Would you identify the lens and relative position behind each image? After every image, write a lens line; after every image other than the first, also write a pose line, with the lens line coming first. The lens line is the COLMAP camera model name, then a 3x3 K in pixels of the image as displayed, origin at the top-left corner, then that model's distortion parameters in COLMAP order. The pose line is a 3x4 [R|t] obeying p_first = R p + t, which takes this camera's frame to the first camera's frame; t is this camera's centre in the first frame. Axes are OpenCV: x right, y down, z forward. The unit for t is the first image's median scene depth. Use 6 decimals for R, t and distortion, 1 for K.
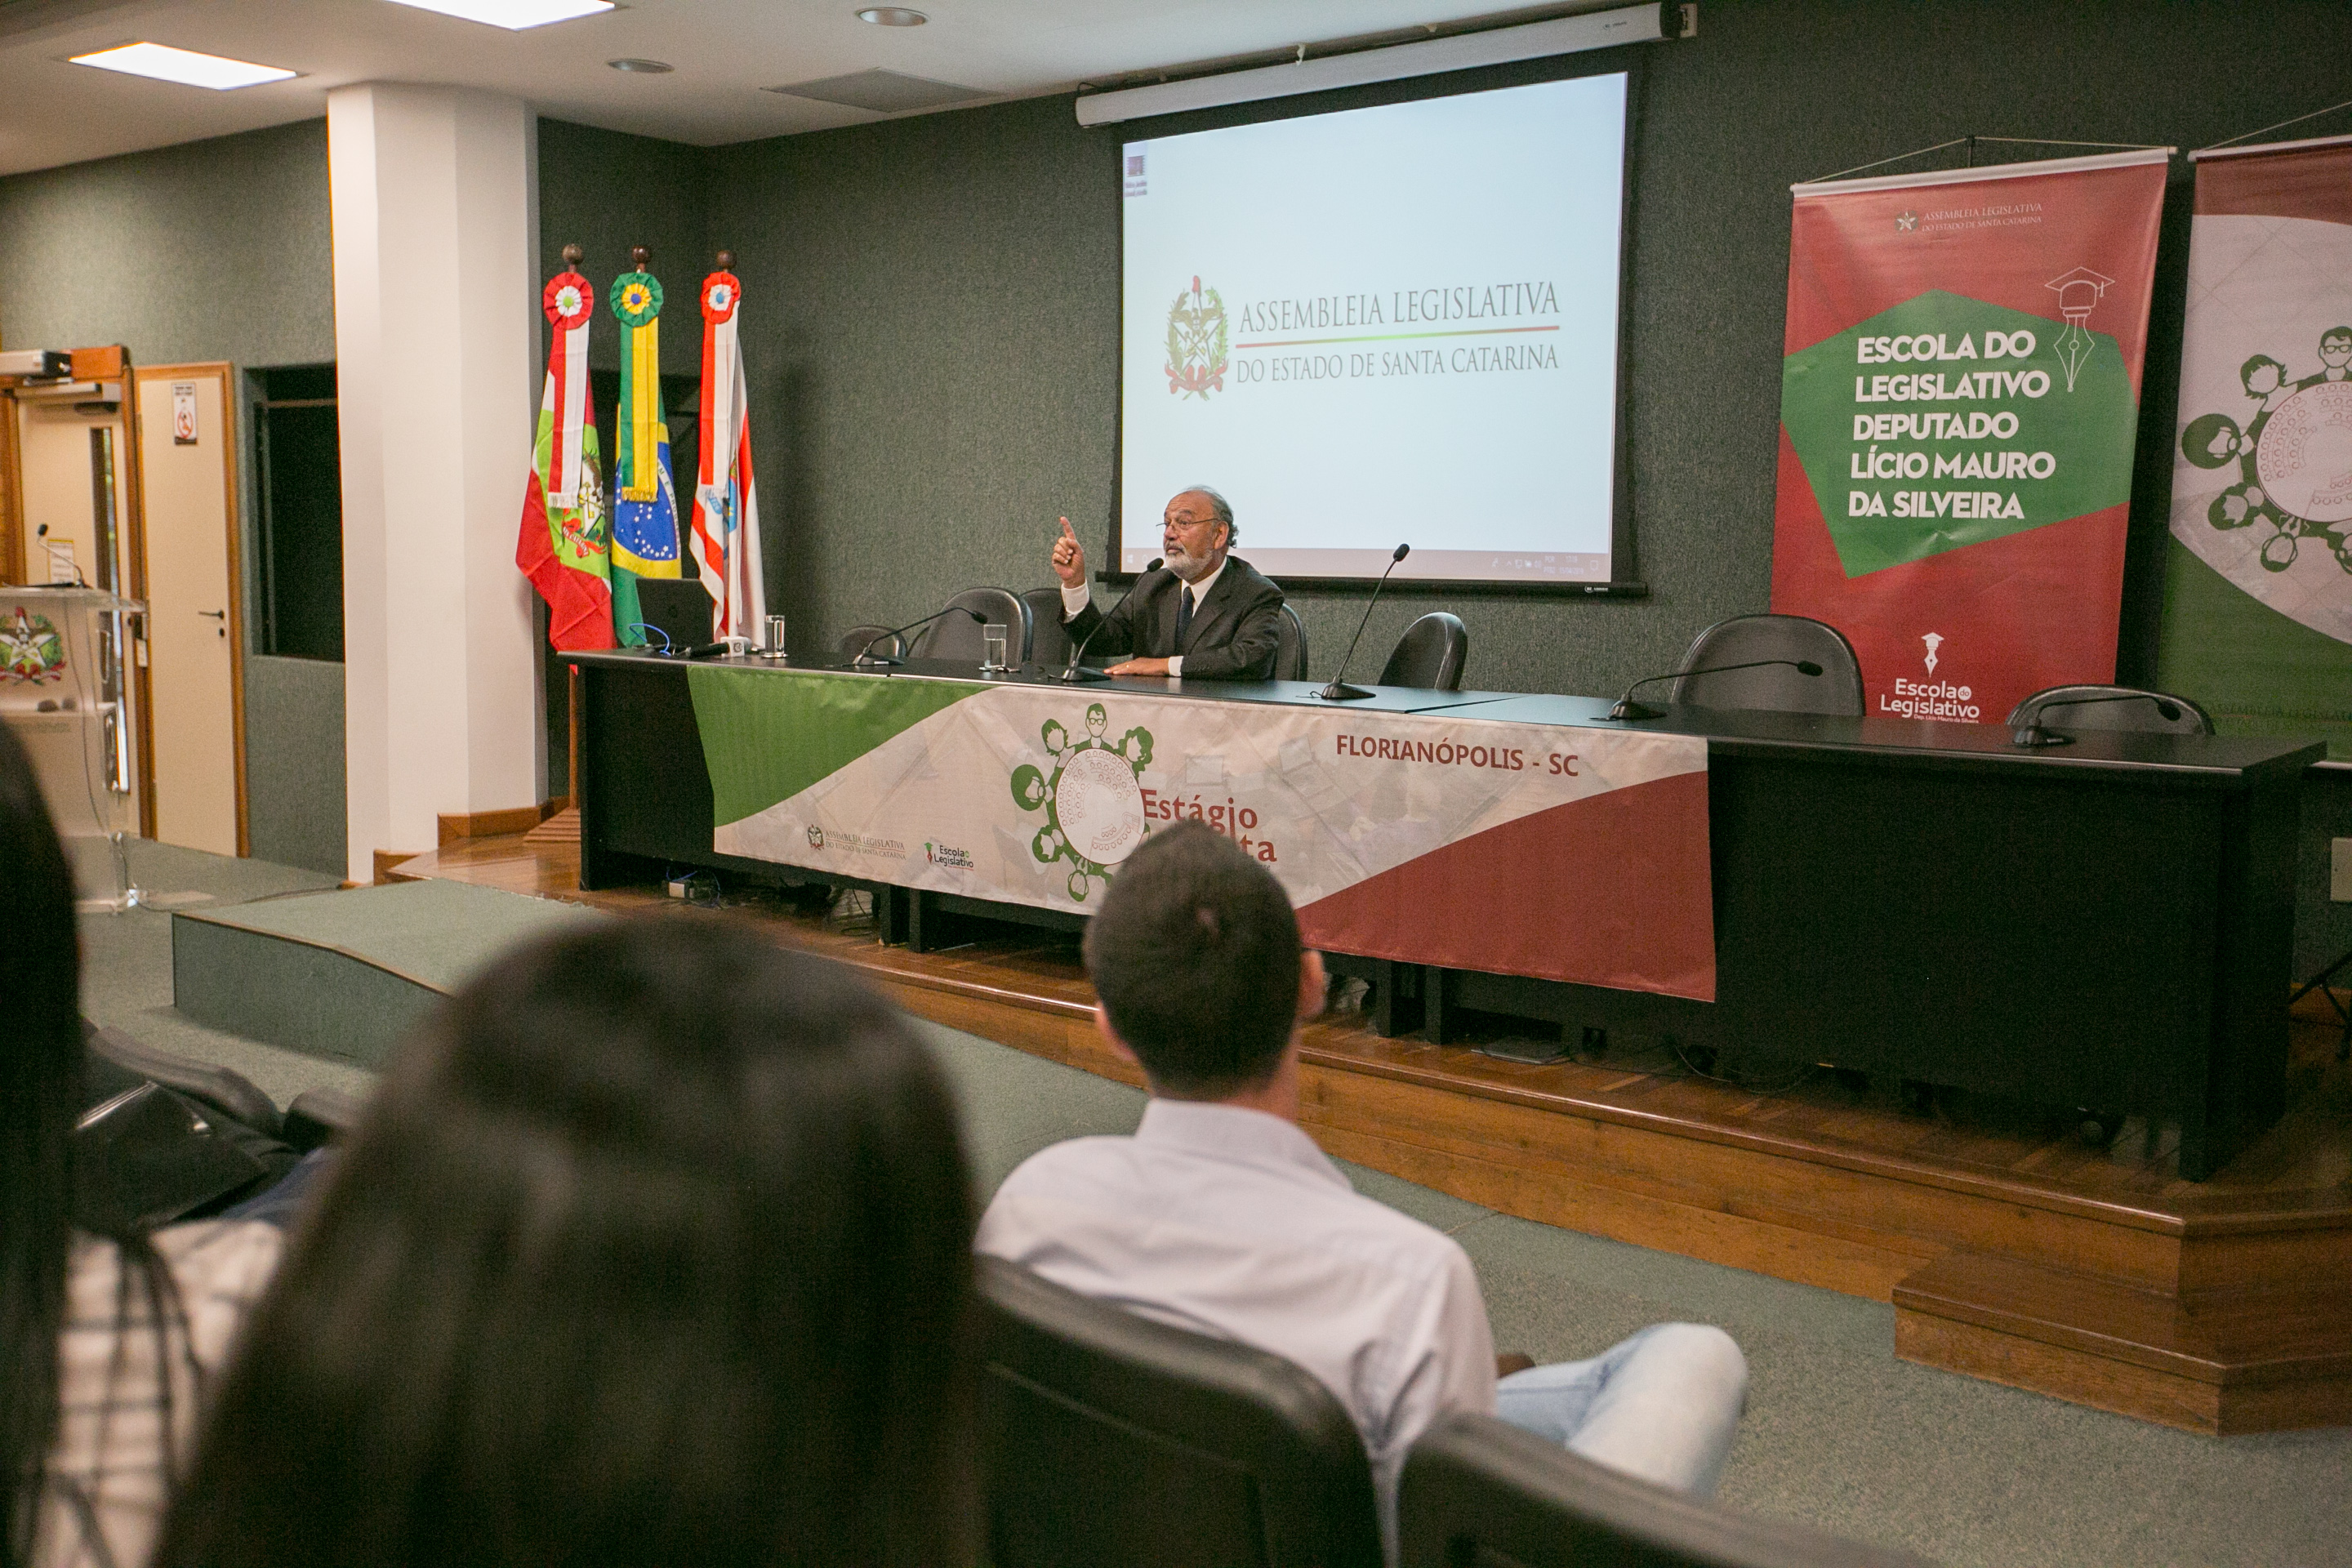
lens RADIAL K [[2213.1, 0, 1176.0], [0, 2213.1, 784.0], [0, 0, 1]] dist [-0.008592, 0.139770]
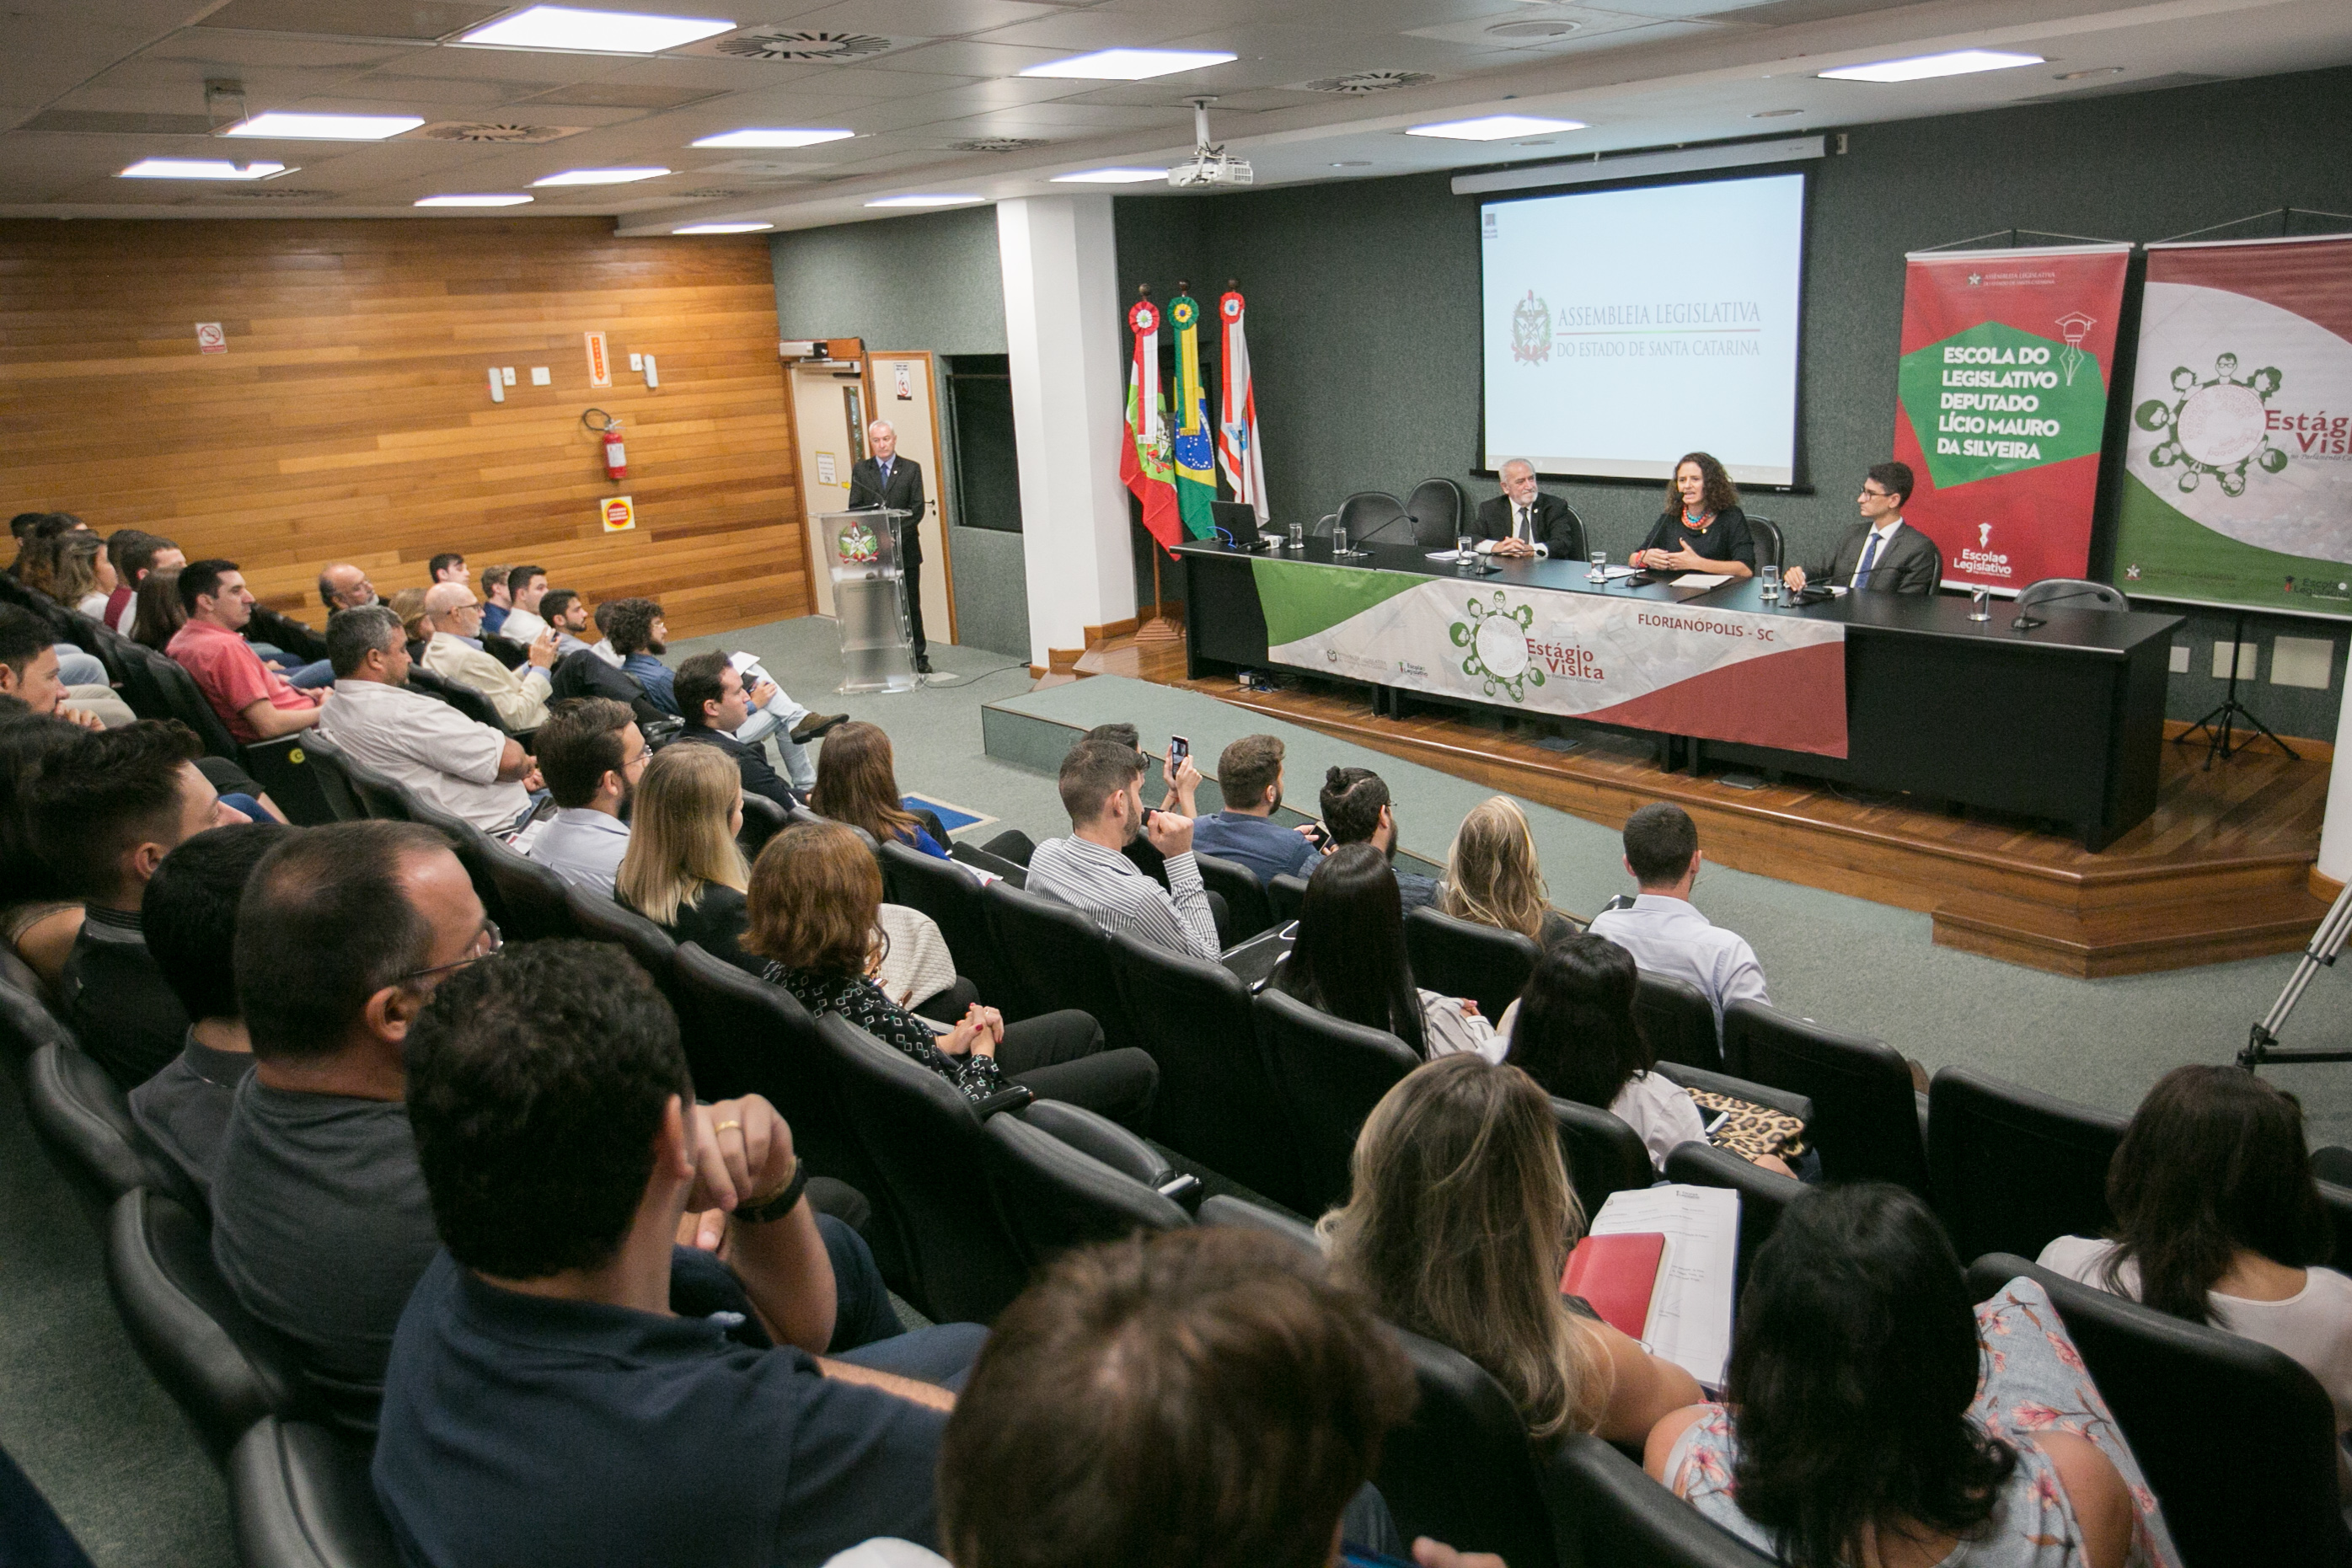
lens RADIAL K [[1661.5, 0, 1214.4], [0, 1661.5, 757.5], [0, 0, 1]] dist [-0.038608, 0.074100]
pose [[0.989461, -0.026924, -0.142275, -0.074100], [0.050389, 0.985173, 0.163997, -0.131178], [0.135750, -0.169438, 0.976147, -0.371138]]
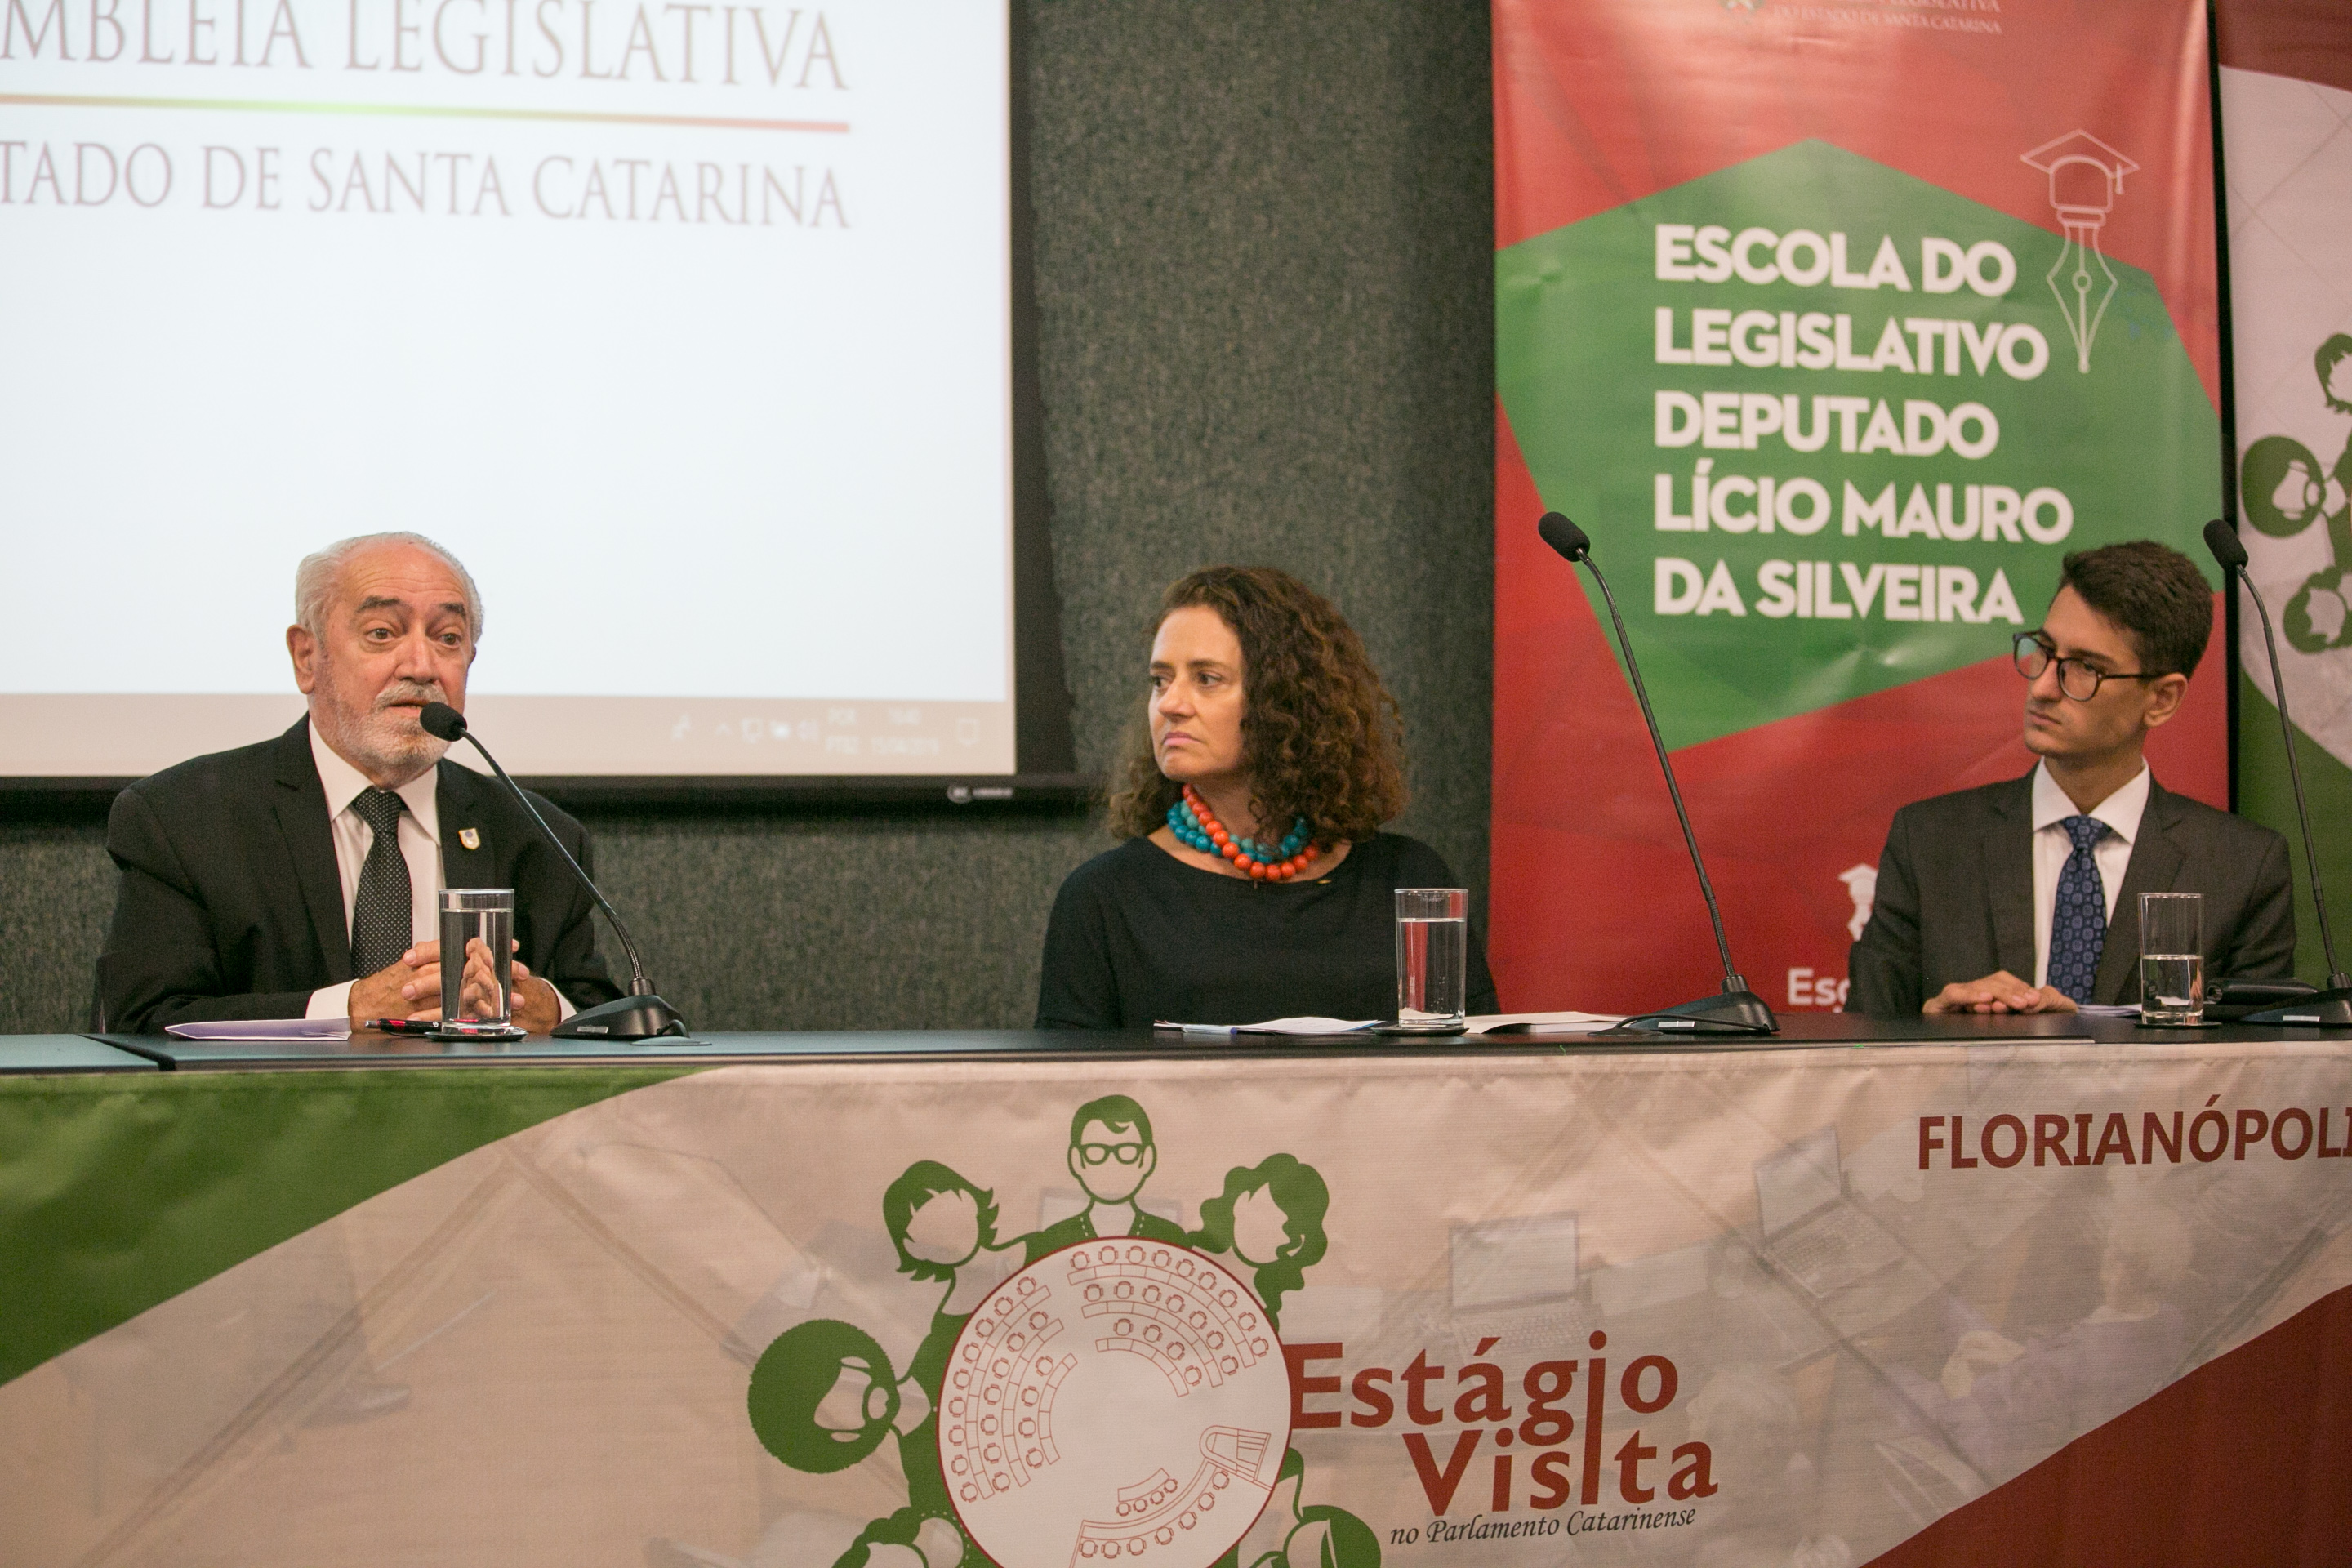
lens RADIAL K [[4862.8, 0, 1166.9], [0, 4862.8, 861.1], [0, 0, 1]] dist [-0.297072, 0.139427]
pose [[0.529531, -0.009274, 0.848240, -0.596185], [0.103105, 0.993230, -0.053507, -0.030490], [-0.842001, 0.115792, 0.526902, 0.596525]]
